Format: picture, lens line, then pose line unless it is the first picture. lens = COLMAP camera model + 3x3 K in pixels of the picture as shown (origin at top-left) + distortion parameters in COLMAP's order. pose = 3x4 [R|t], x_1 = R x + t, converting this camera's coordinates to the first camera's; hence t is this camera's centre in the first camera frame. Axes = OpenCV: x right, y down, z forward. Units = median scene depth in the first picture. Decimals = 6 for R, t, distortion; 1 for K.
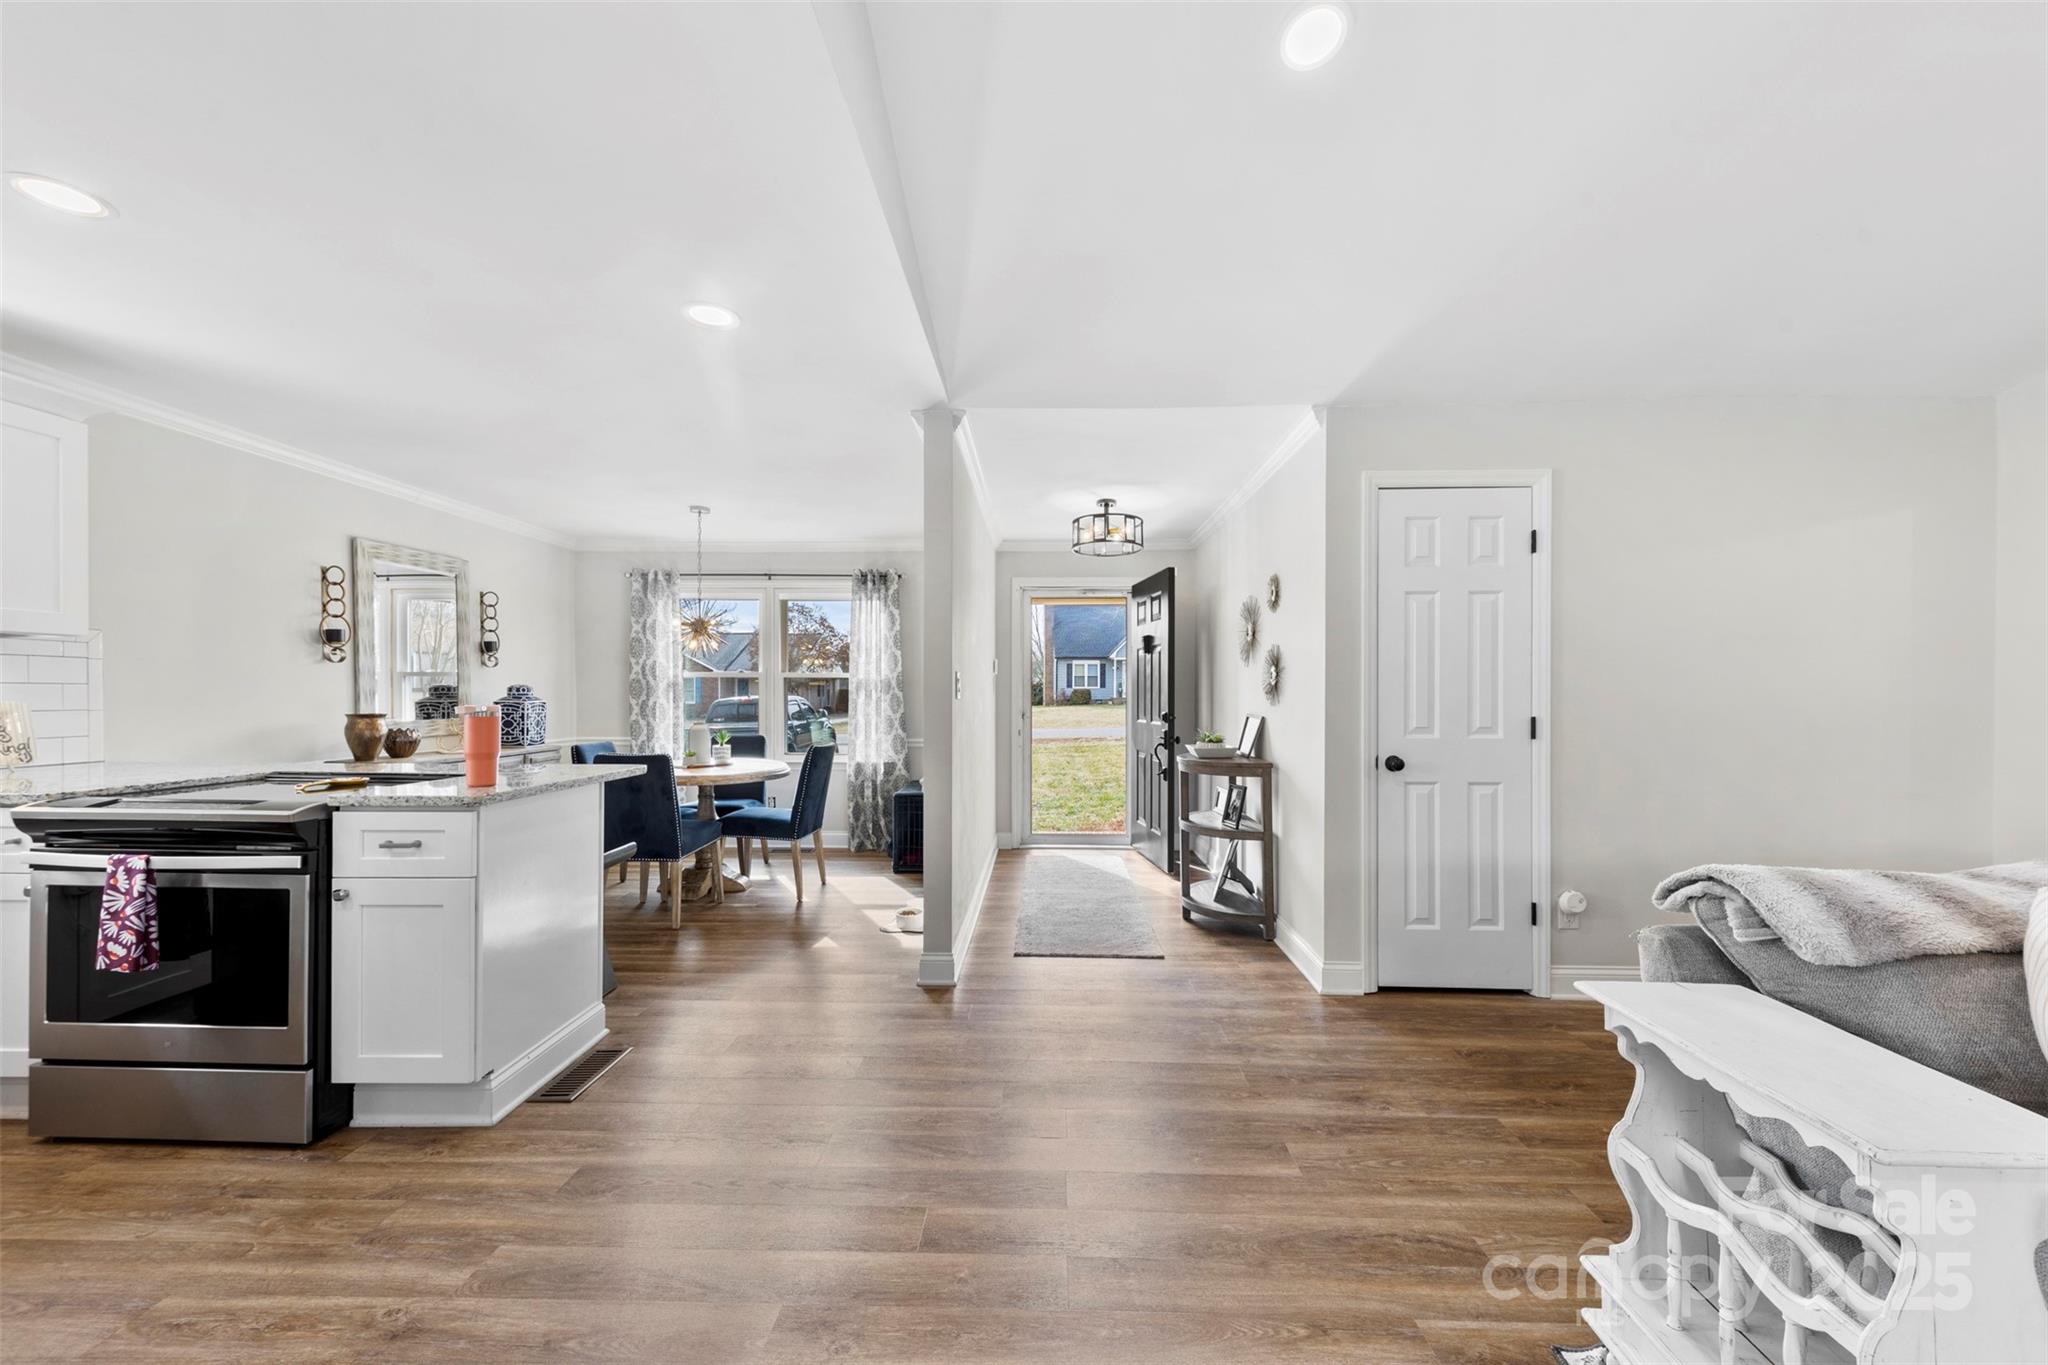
lens RADIAL K [[780.7, 0, 1032.5], [0, 780.7, 695.0], [0, 0, 1]] dist [0.010609, -0.004166]
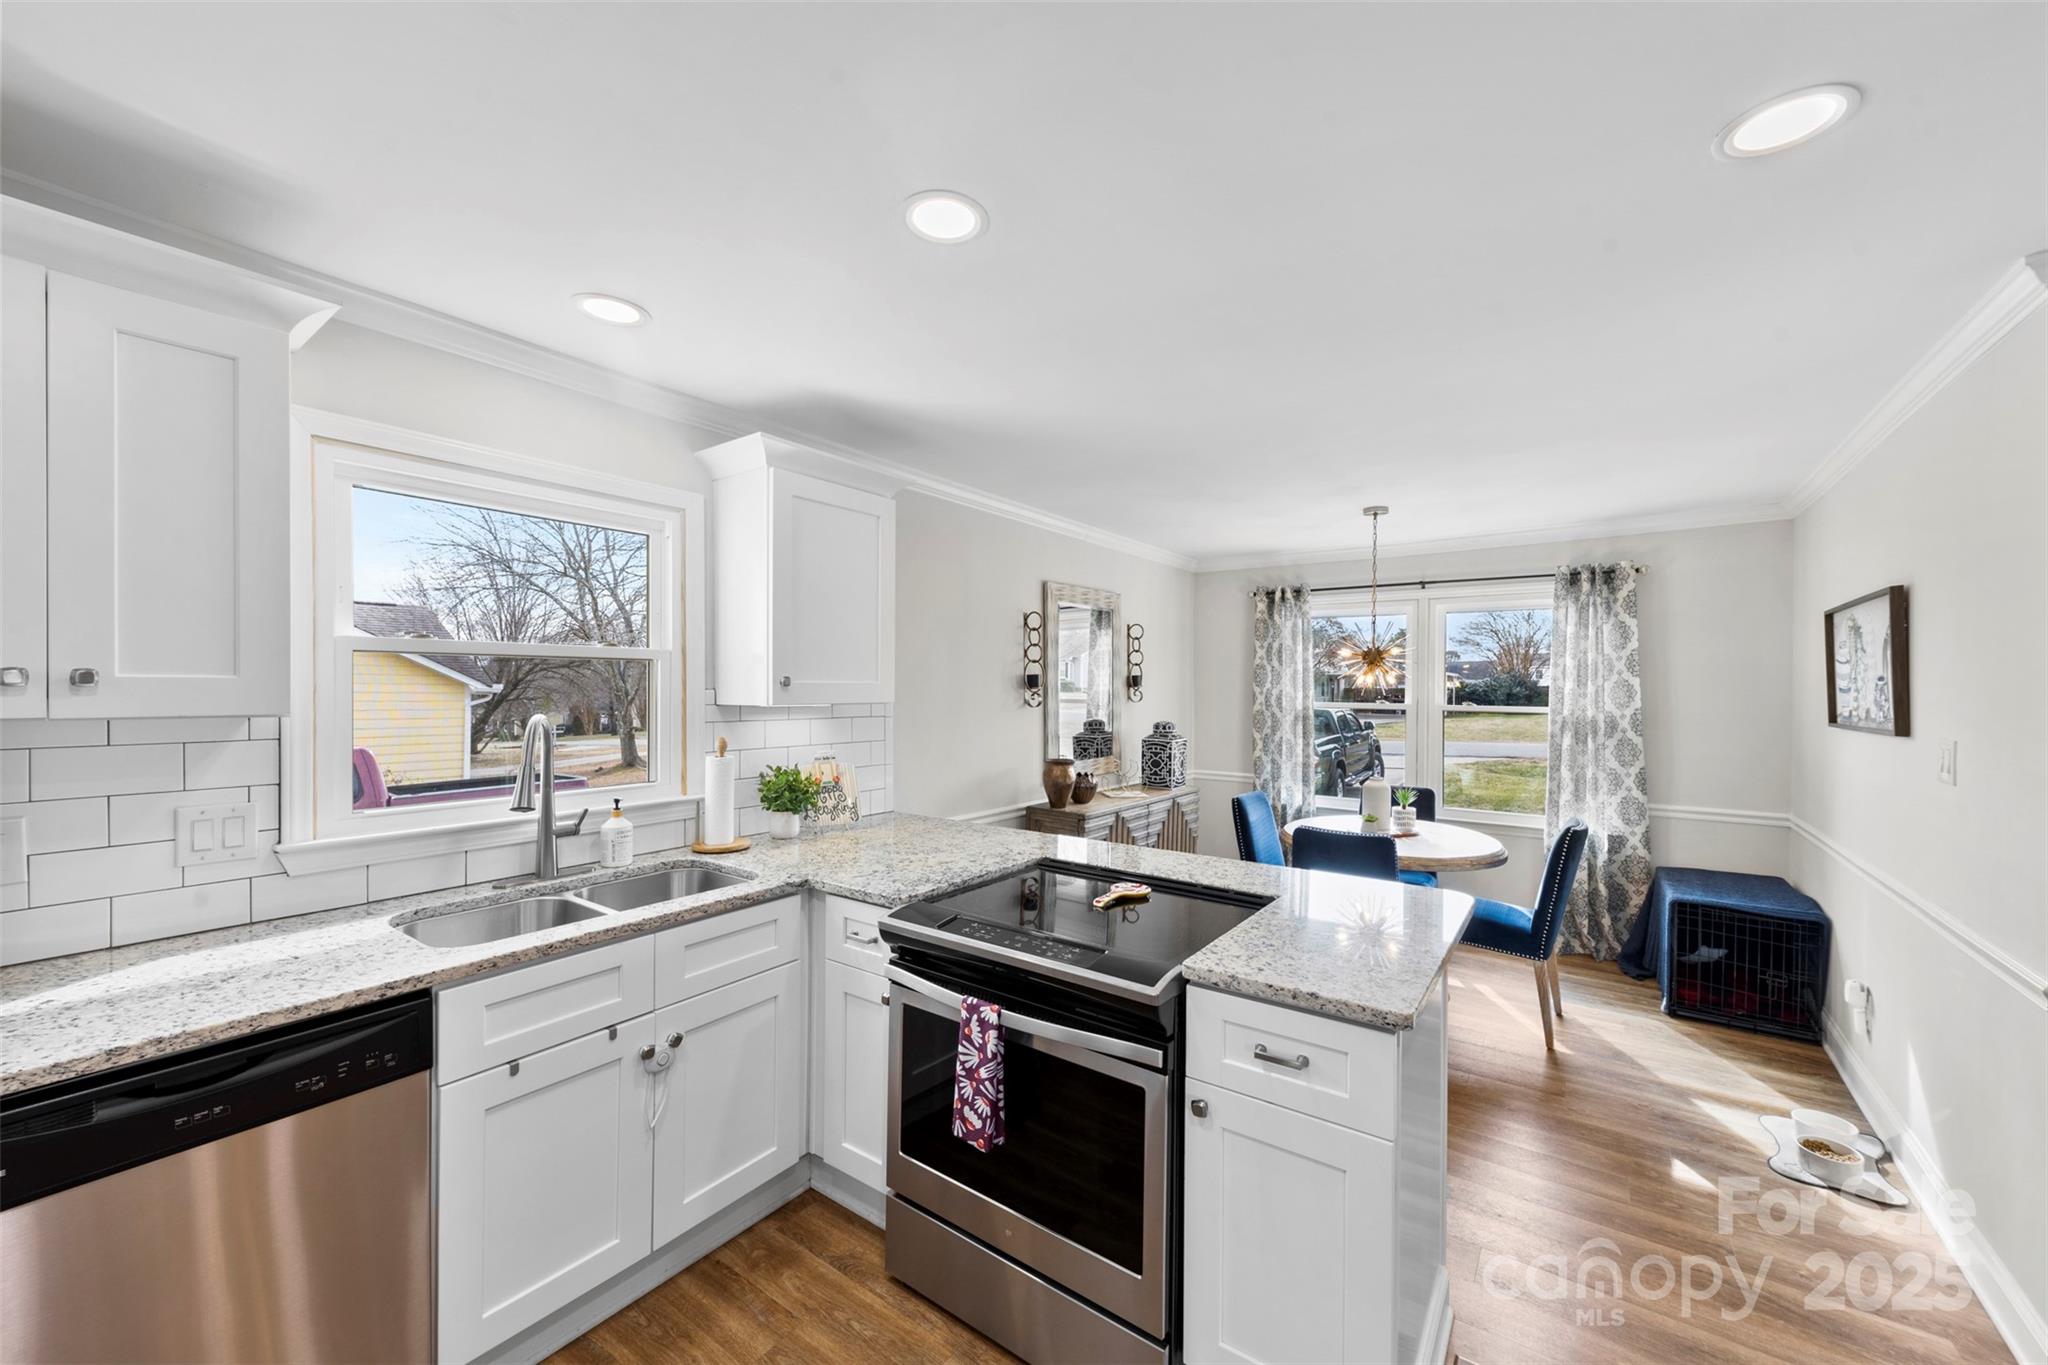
lens RADIAL K [[780.7, 0, 1027.1], [0, 780.7, 685.8], [0, 0, 1]] dist [0.010609, -0.004166]
pose [[0.818461, 0.001803, -0.574560, -0.298668], [-0.005447, 0.999974, -0.004622, -0.060437], [0.574537, 0.006913, 0.818450, 0.163323]]
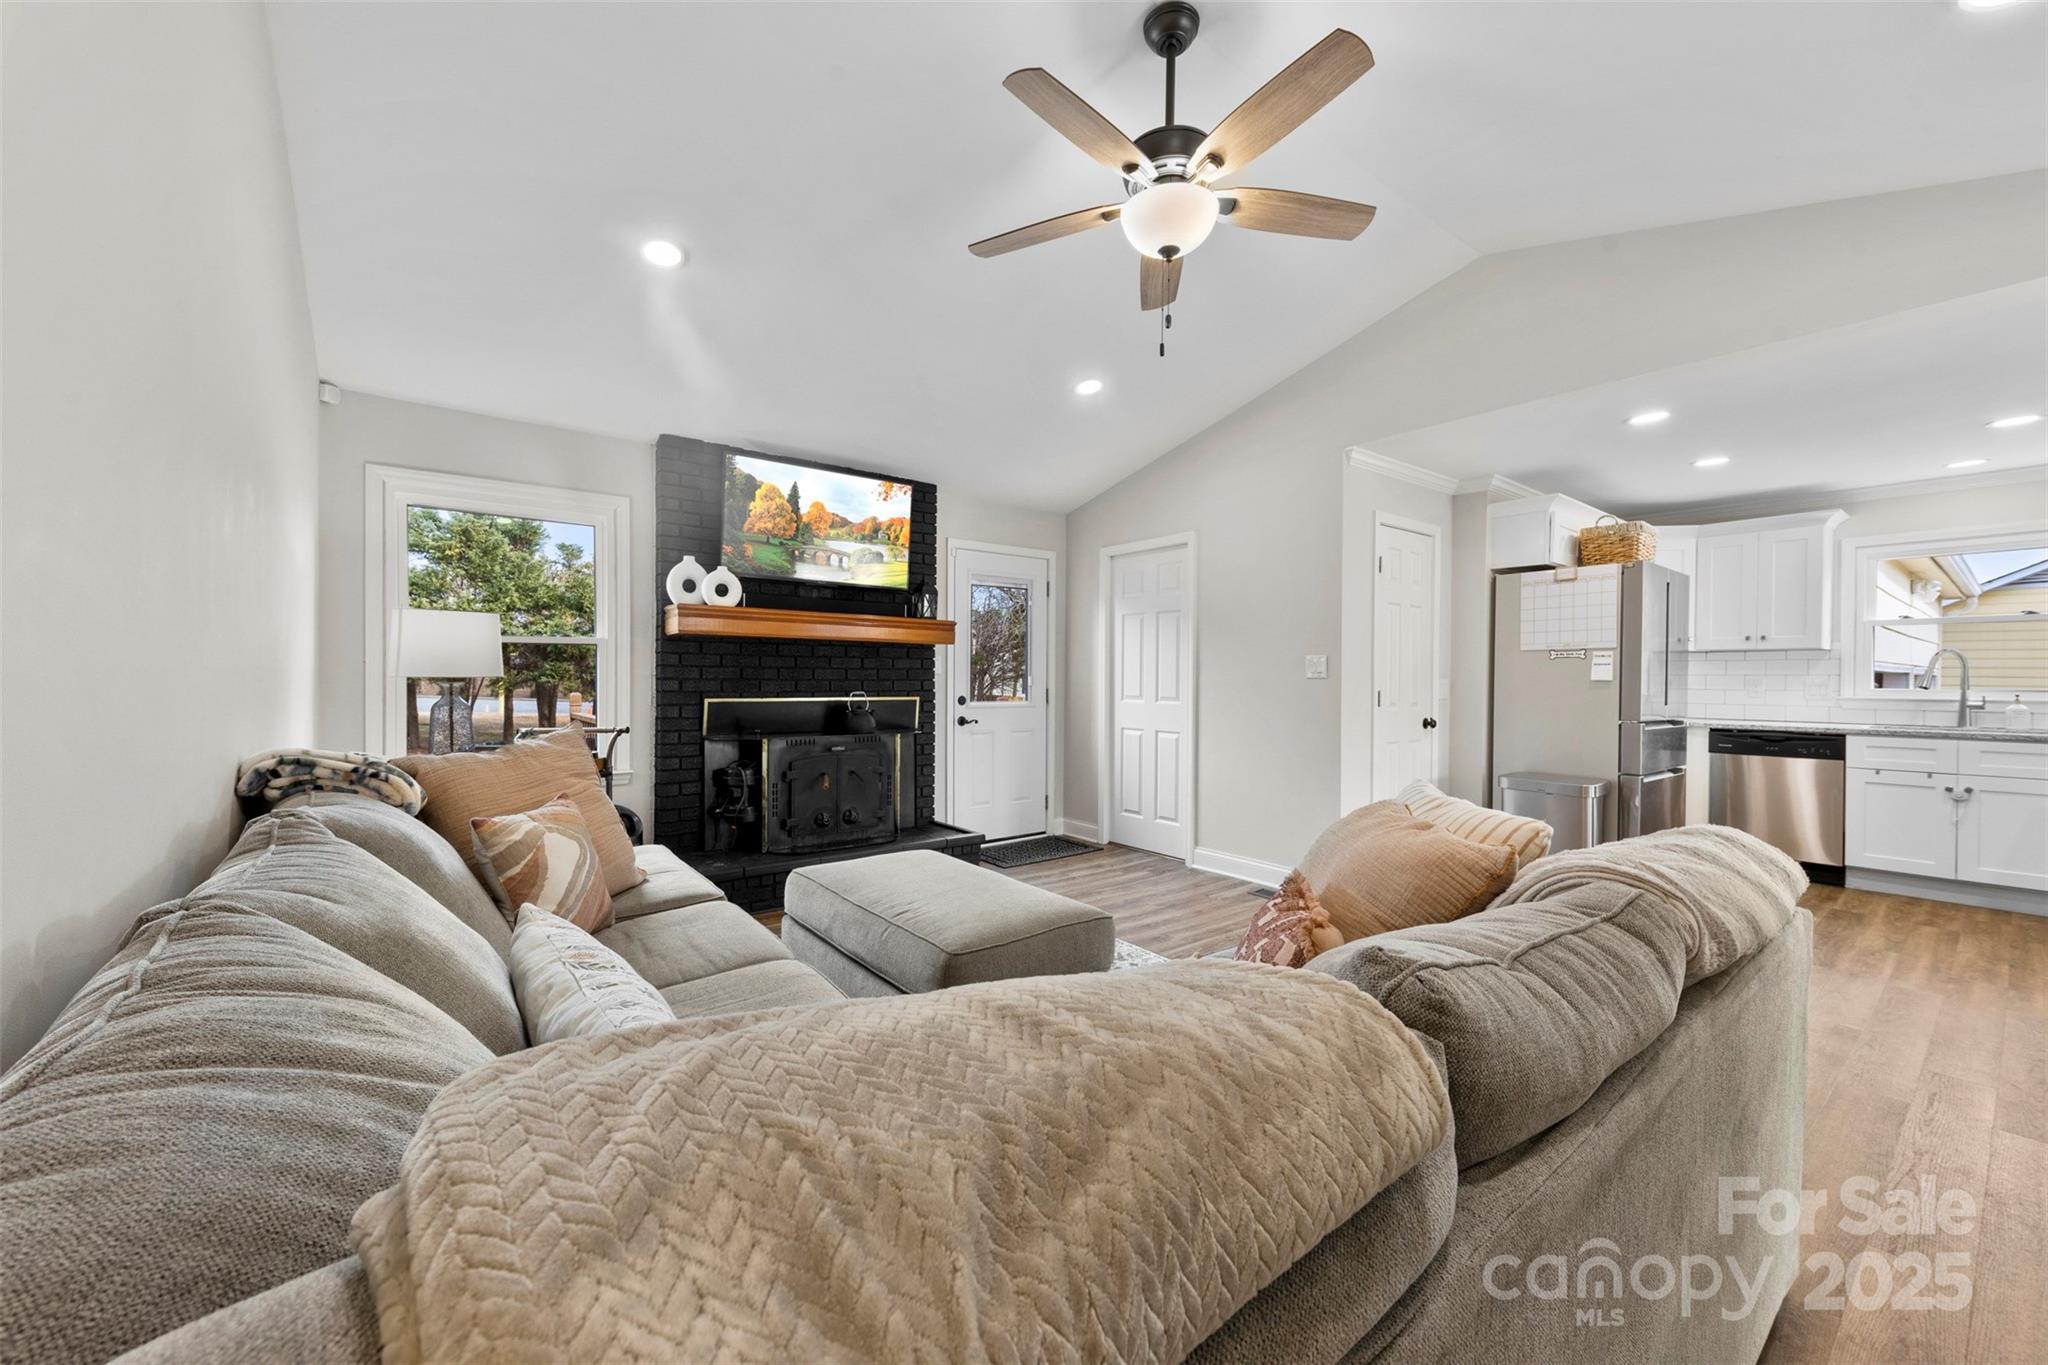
lens RADIAL K [[780.7, 0, 1049.1], [0, 780.7, 679.7], [0, 0, 1]] dist [0.010609, -0.004166]
pose [[-0.774331, -0.005966, -0.632753, 0.766116], [-0.010385, 0.999941, 0.003282, 0.005693], [0.632696, 0.009112, -0.774347, 0.433443]]
